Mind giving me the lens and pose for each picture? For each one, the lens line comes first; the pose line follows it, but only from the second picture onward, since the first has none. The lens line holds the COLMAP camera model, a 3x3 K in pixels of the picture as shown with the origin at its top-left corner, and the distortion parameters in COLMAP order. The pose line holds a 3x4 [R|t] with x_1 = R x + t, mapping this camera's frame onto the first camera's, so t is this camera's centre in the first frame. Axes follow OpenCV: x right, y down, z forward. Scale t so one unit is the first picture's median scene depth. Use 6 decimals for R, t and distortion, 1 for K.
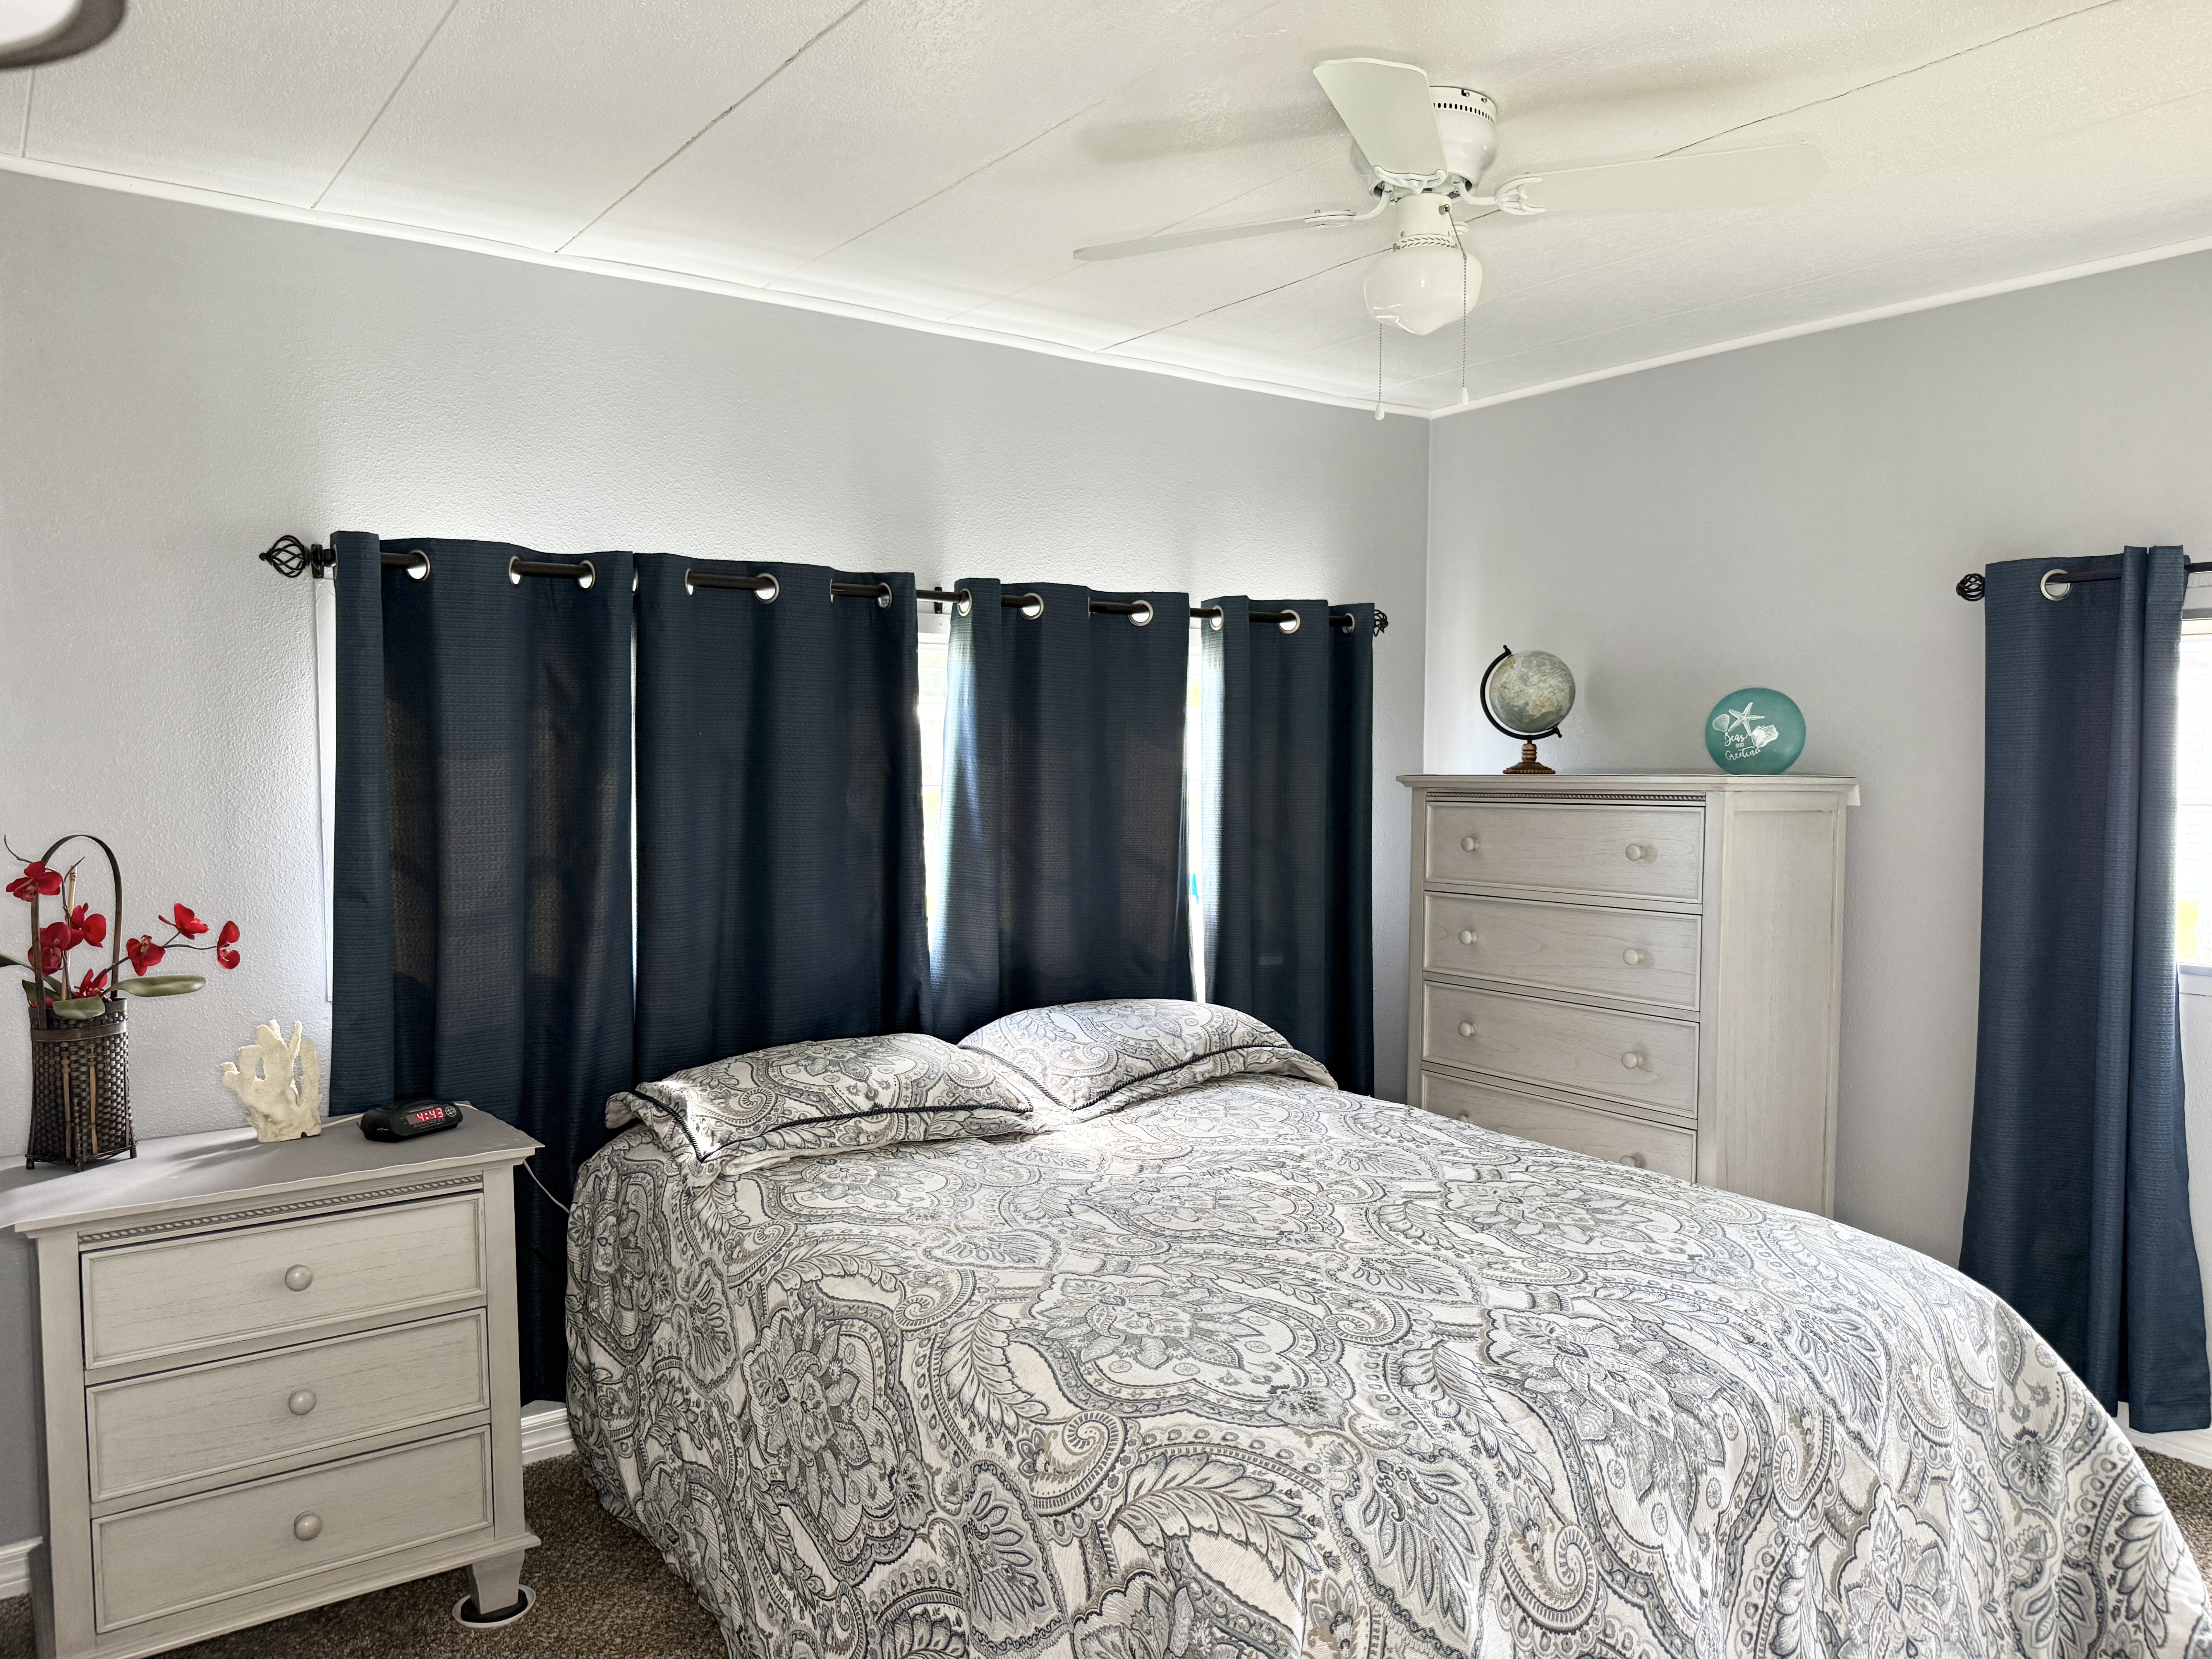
lens RADIAL K [[1522.6, 0, 1108.5], [0, 1522.6, 842.6], [0, 0, 1]] dist [0.191884, -0.164855]
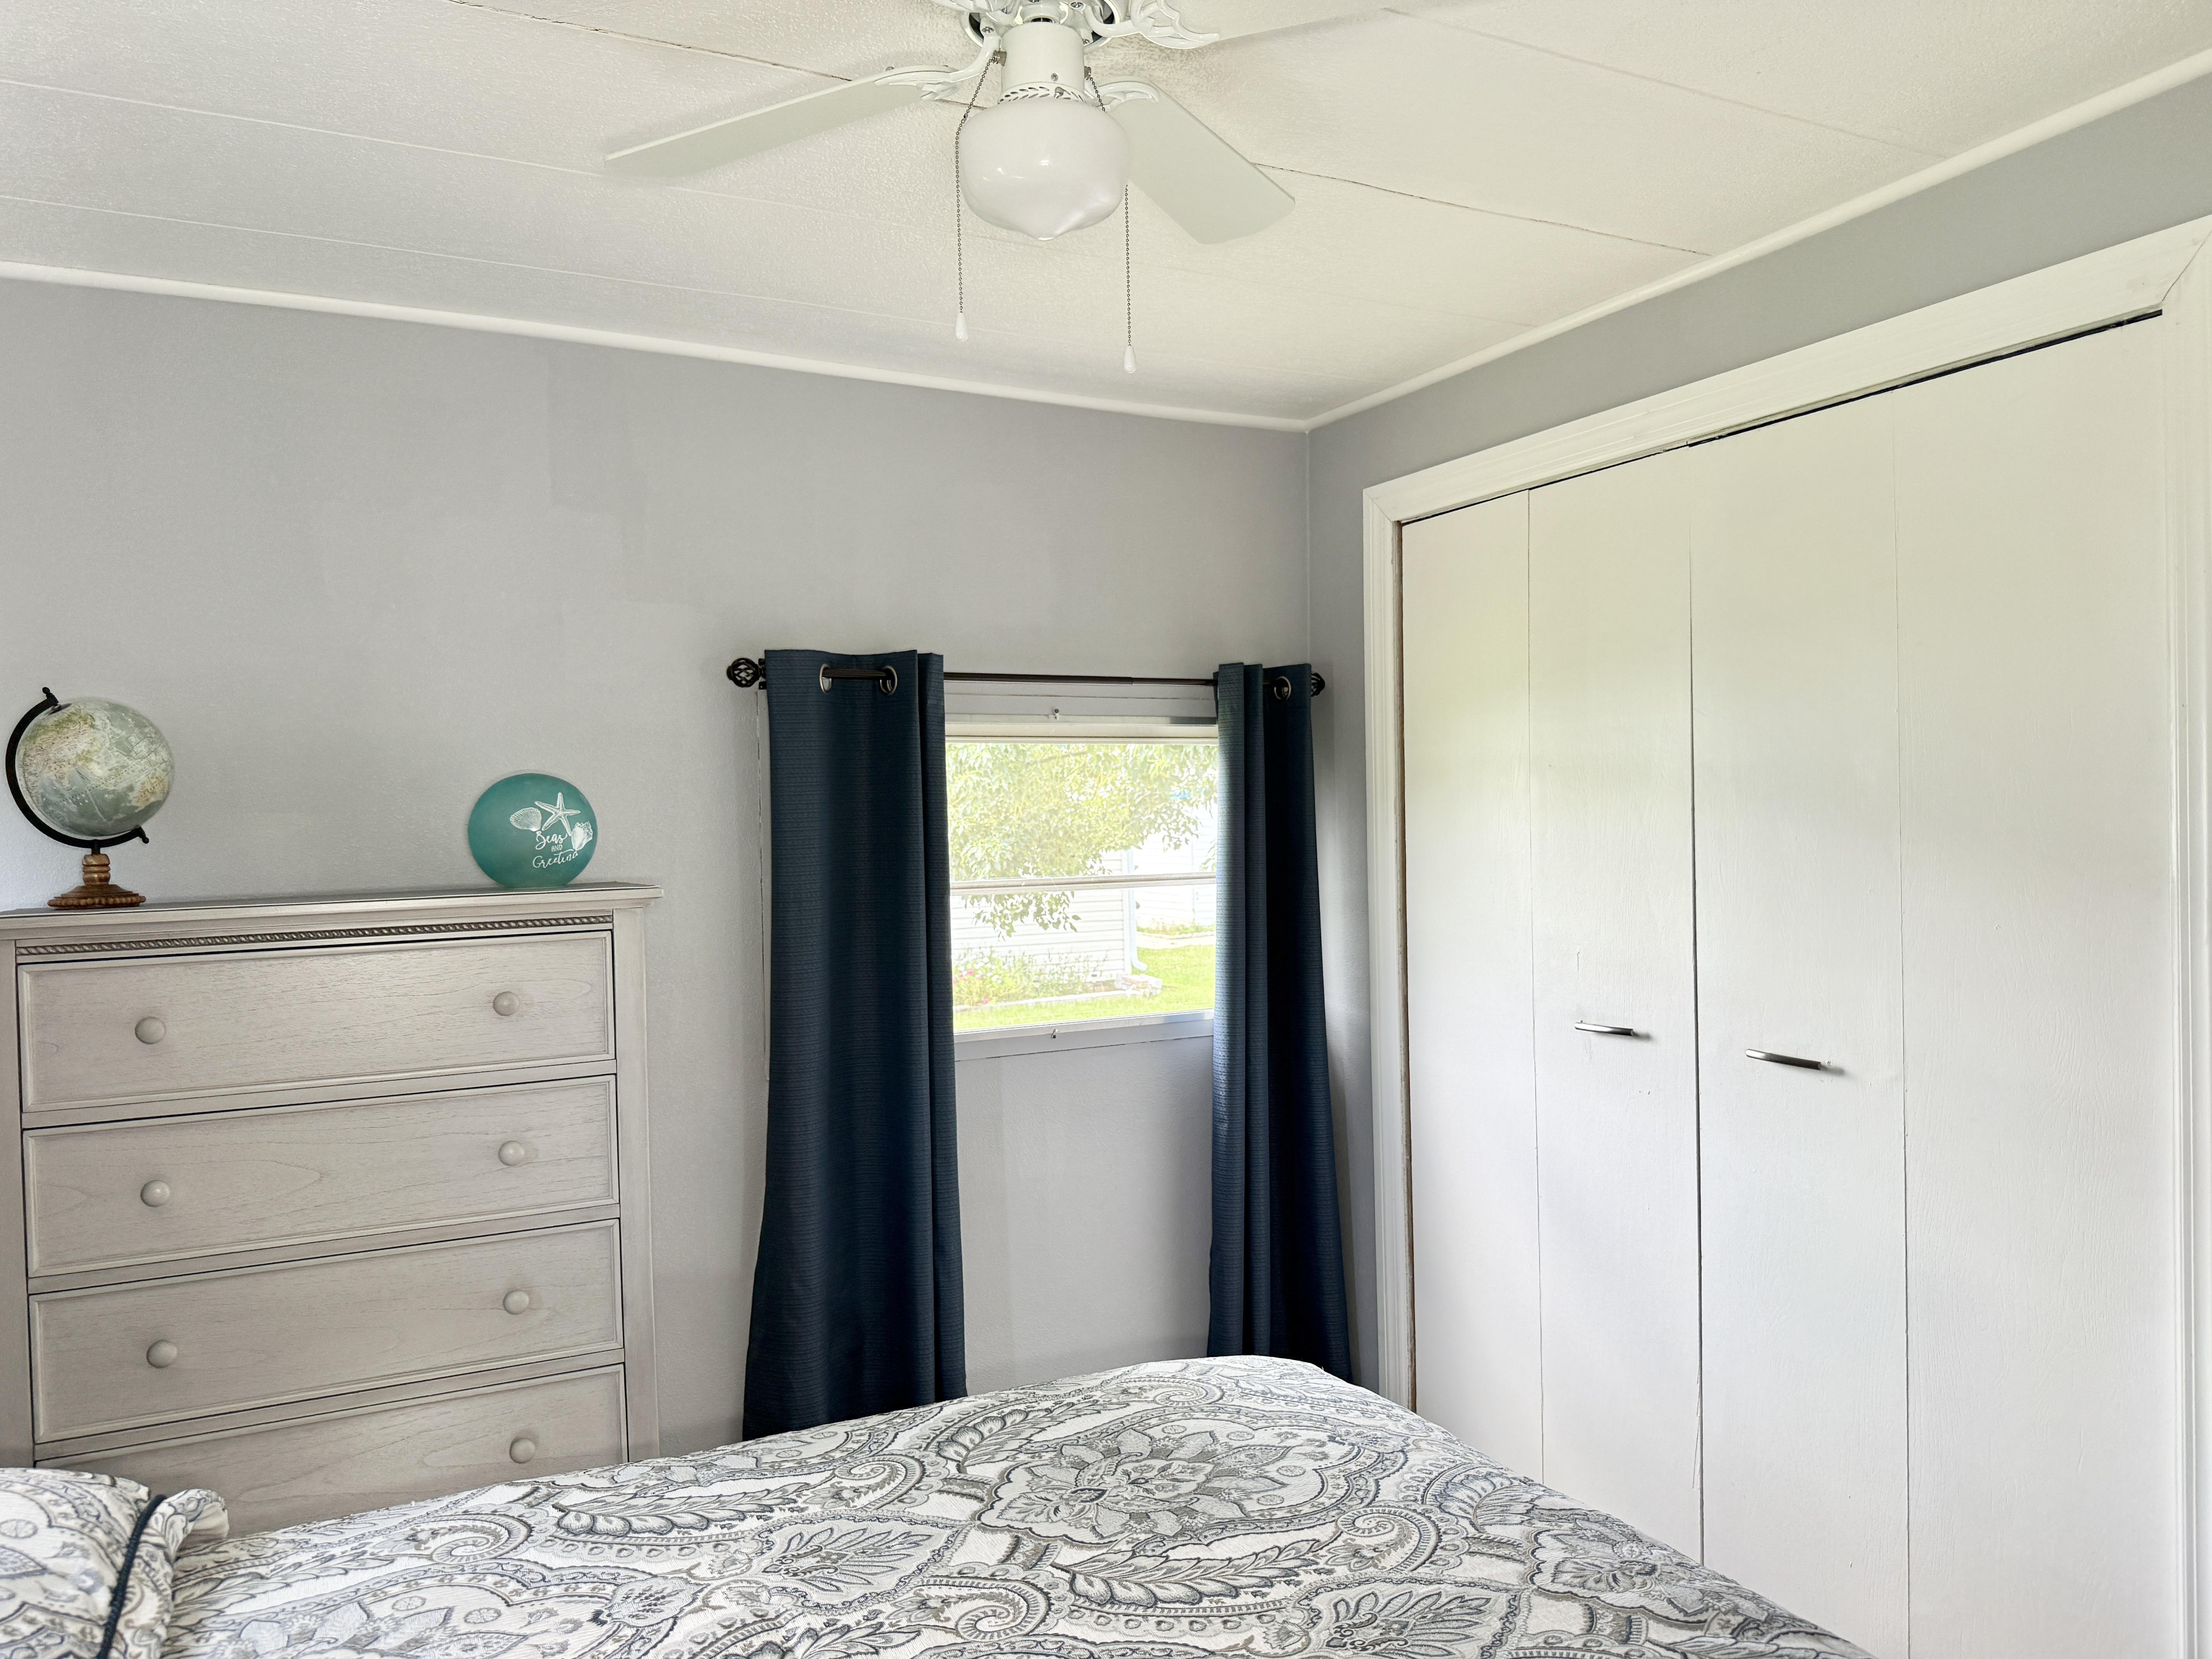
lens RADIAL K [[1593.6, 0, 1106.6], [0, 1593.6, 818.9], [0, 0, 1]] dist [0.000833, -0.001772]
pose [[0.172901, -0.011073, 0.984877, -0.427413], [0.080795, 0.996726, -0.002978, -0.069991], [-0.981620, 0.080088, 0.173230, 0.799103]]
